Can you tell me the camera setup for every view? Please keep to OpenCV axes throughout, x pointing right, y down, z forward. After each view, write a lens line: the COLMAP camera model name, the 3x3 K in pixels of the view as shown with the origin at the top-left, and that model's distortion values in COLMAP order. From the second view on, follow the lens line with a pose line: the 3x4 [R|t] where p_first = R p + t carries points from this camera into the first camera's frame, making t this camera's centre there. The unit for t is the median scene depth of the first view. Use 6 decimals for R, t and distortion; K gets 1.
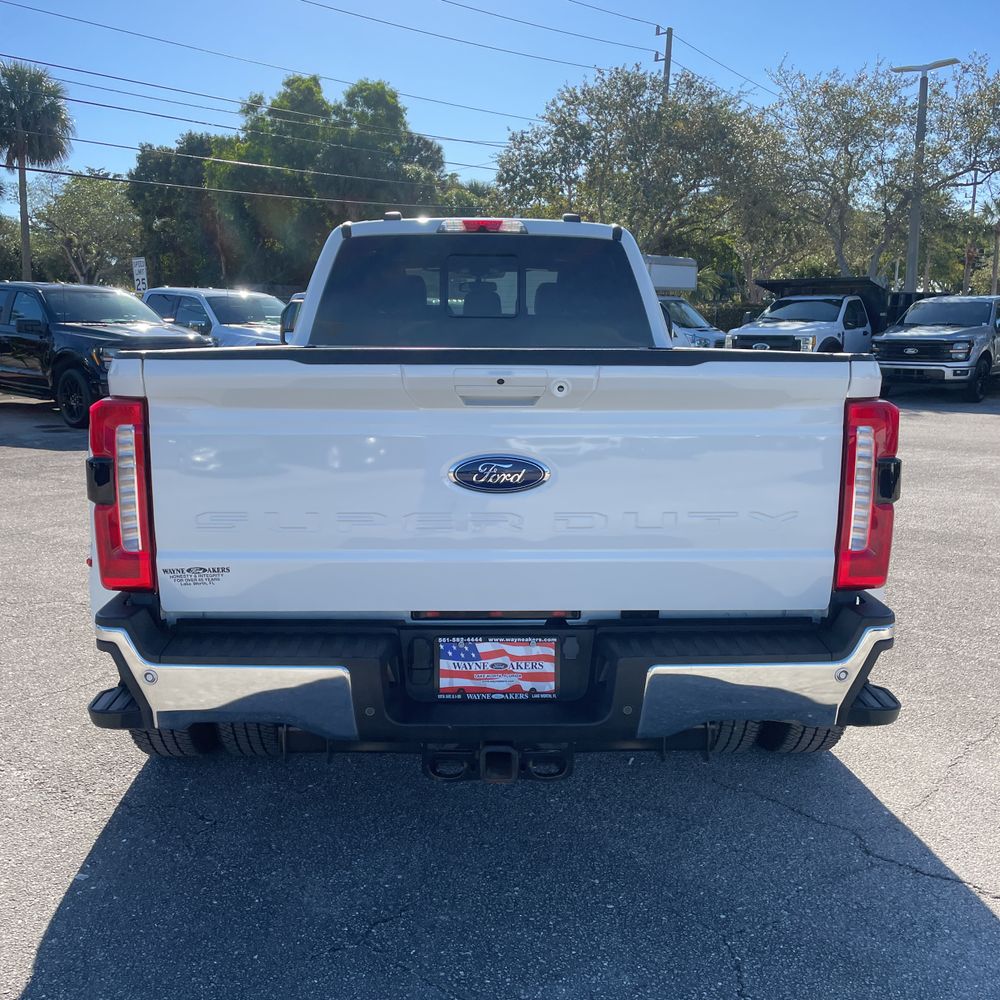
lens RADIAL K [[1069.5, 0, 534.7], [0, 1069.5, 498.8], [0, 0, 1]] dist [0.127990, -0.212102]
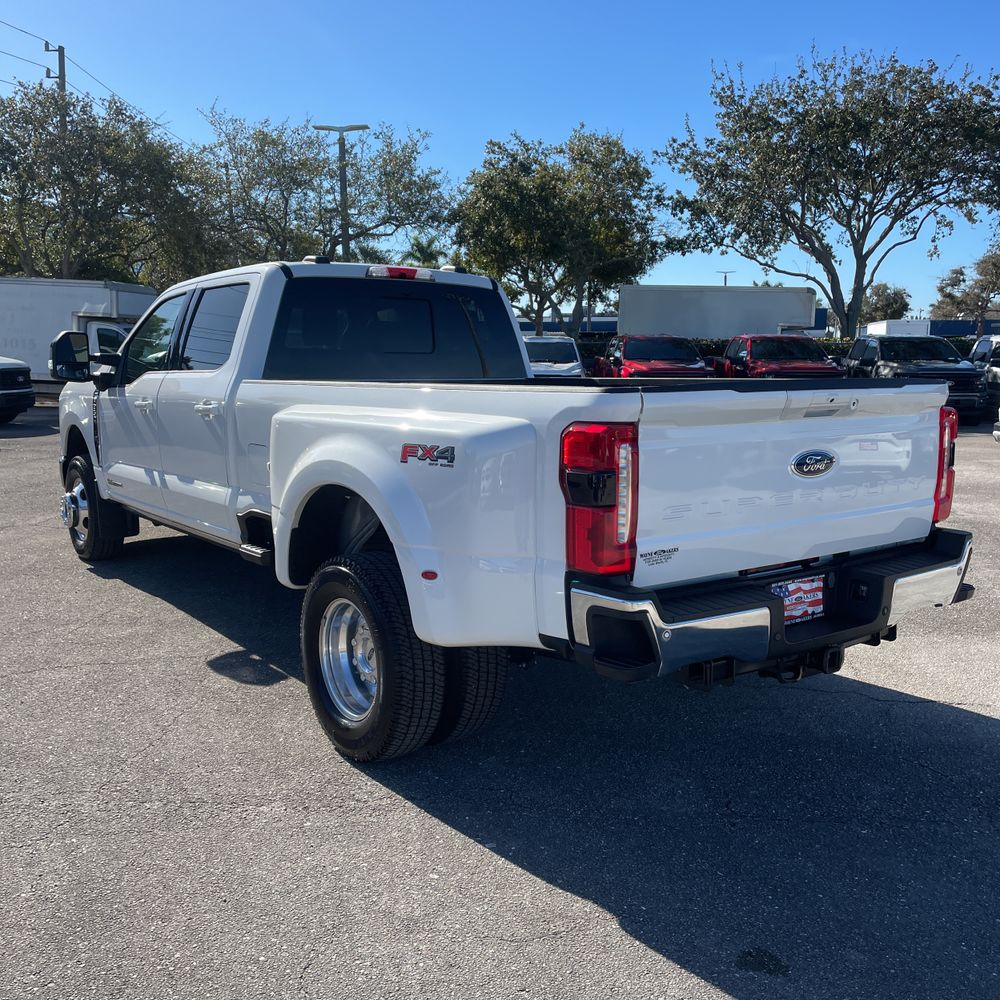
lens RADIAL K [[1069.5, 0, 534.7], [0, 1069.5, 498.8], [0, 0, 1]] dist [0.127990, -0.212102]
pose [[0.791565, -0.079633, 0.605875, -1.169424], [0.095498, 0.995411, 0.006066, -0.020064], [-0.603577, 0.053059, 0.795537, 0.055642]]
